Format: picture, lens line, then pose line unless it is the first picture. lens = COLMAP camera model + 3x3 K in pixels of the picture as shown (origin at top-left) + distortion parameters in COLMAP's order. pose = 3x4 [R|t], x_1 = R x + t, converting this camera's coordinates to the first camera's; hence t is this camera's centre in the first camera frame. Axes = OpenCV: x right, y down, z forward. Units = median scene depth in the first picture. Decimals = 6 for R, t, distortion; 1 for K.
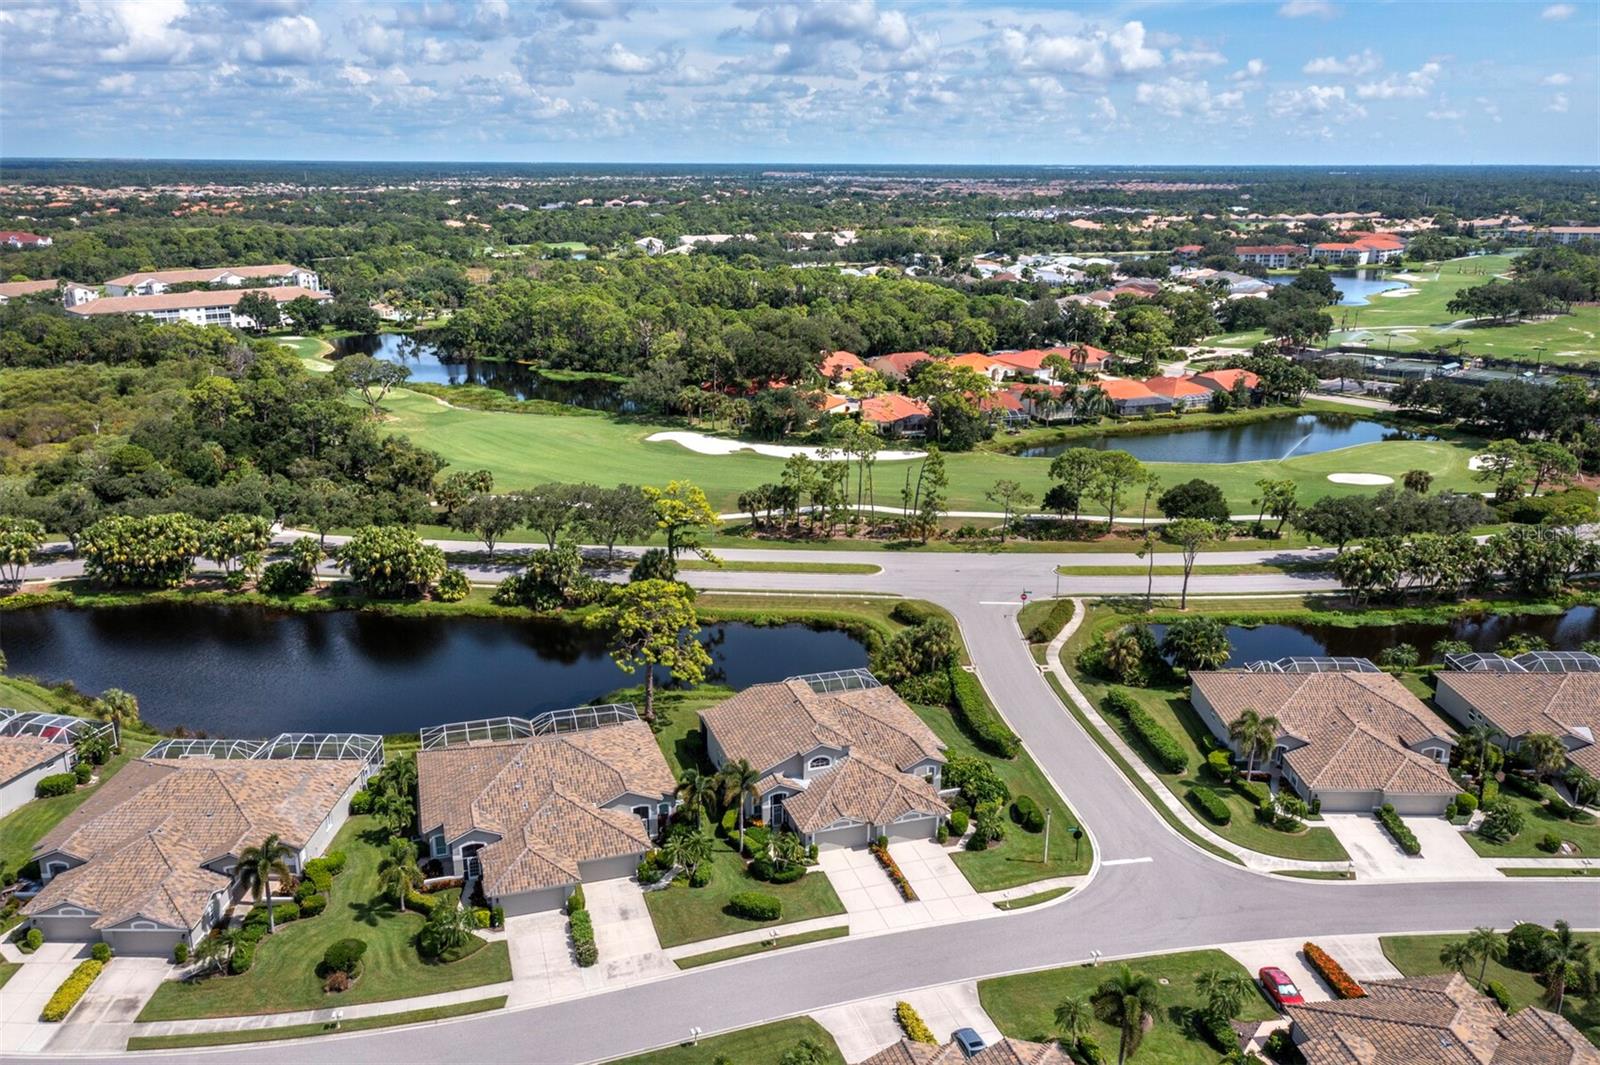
lens RADIAL K [[1254.5, 0, 800.0], [0, 1254.5, 532.5], [0, 0, 1]] dist [0.010604, 0.009763]
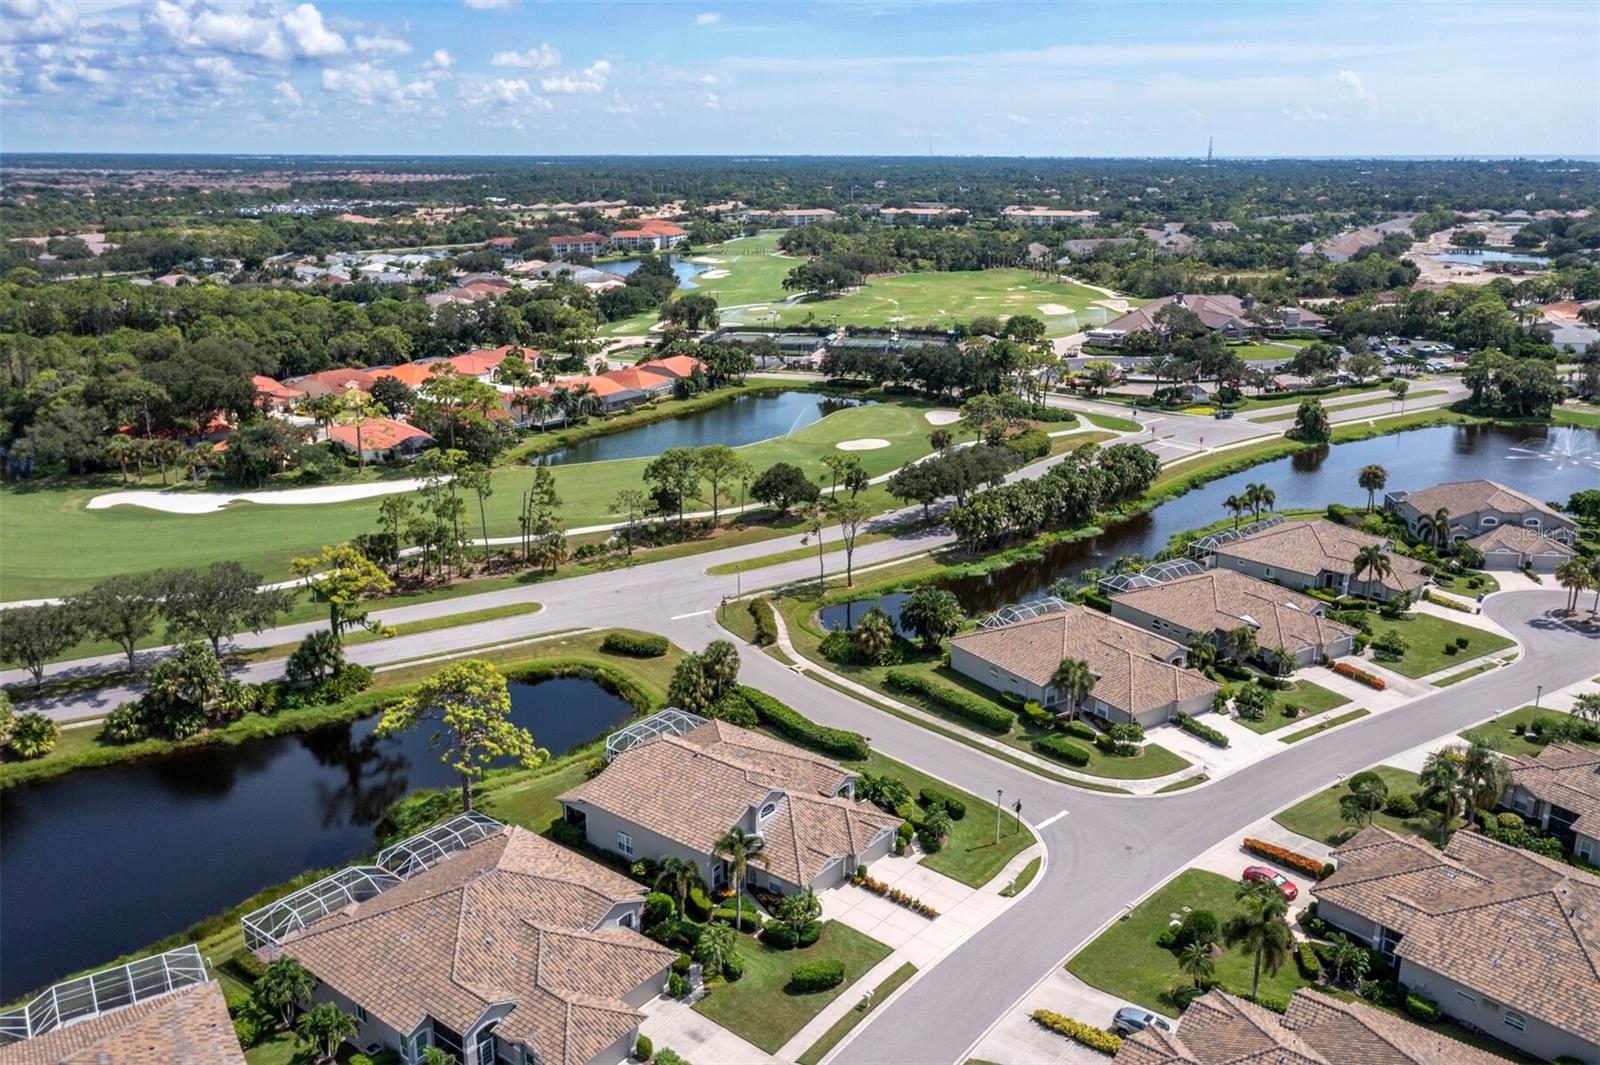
lens RADIAL K [[1285.4, 0, 800.0], [0, 1285.4, 532.5], [0, 0, 1]] dist [-0.002832, 0.038909]
pose [[0.832736, -0.160006, 0.530046, -0.343078], [0.159425, 0.986081, 0.047203, -0.047550], [-0.530221, 0.045195, 0.846654, 0.137316]]
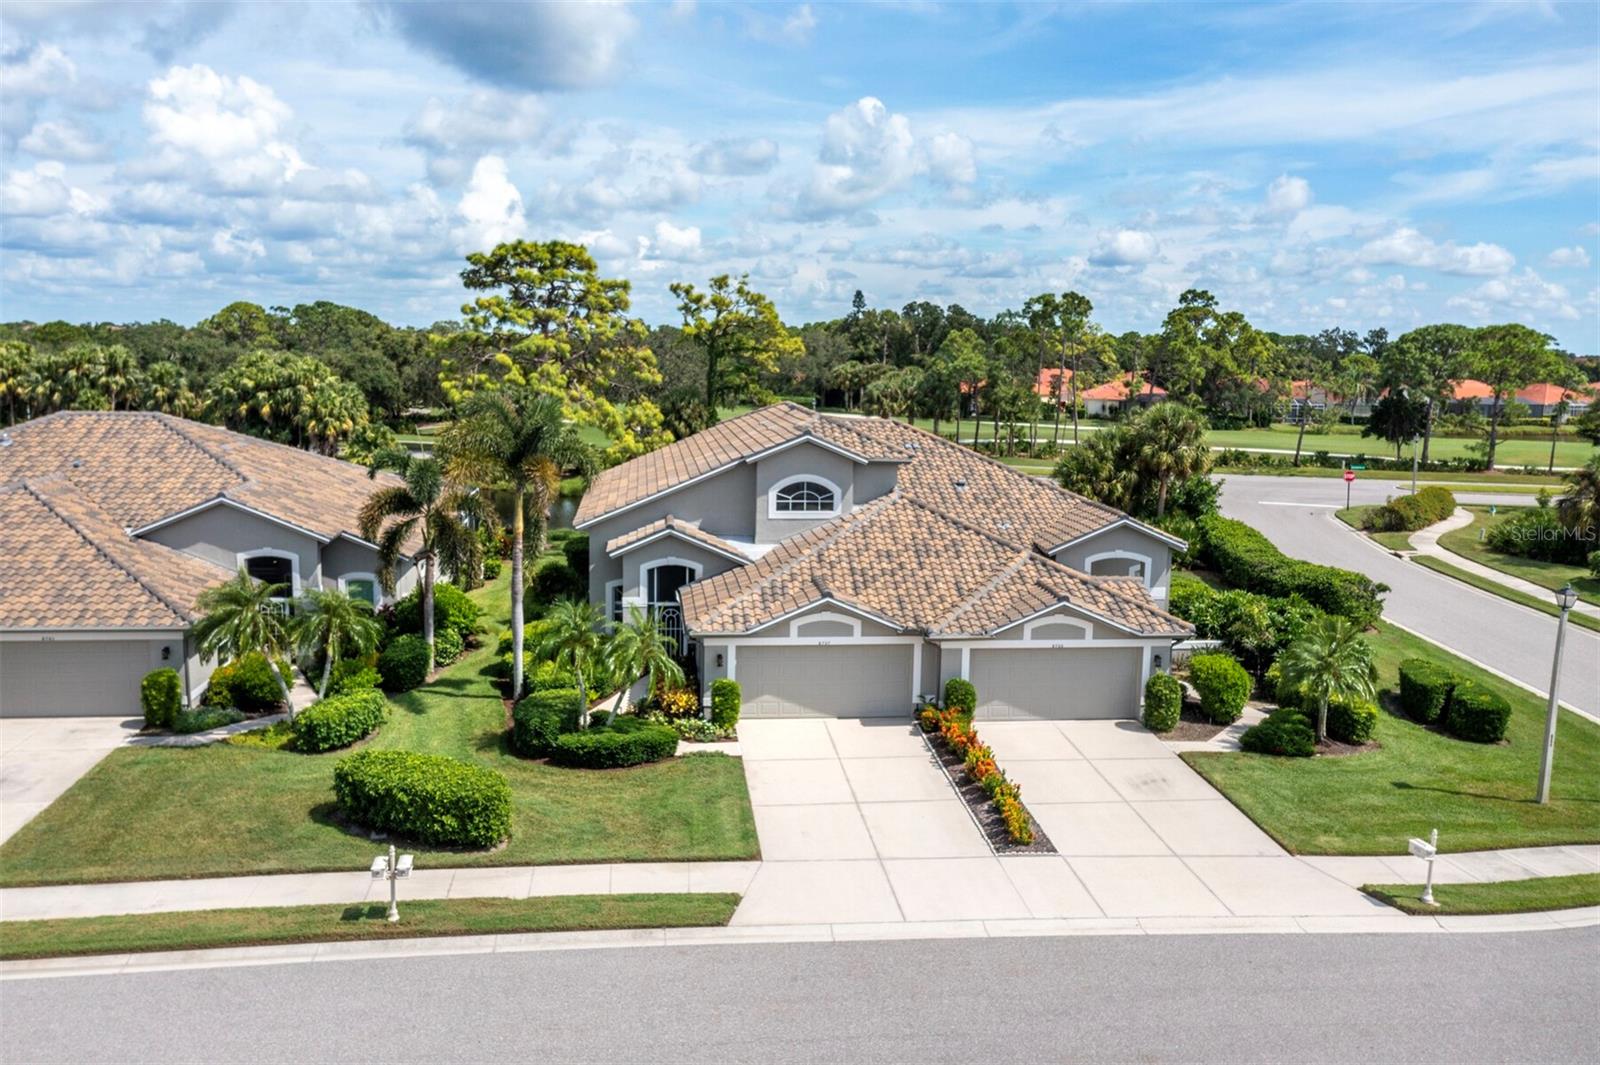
lens RADIAL K [[1285.4, 0, 800.0], [0, 1285.4, 532.5], [0, 0, 1]] dist [-0.002832, 0.038909]
pose [[0.981368, 0.039810, -0.187970, 0.064590], [-0.066882, 0.987896, -0.139957, 0.191329], [0.180123, 0.149922, 0.972152, 0.516120]]
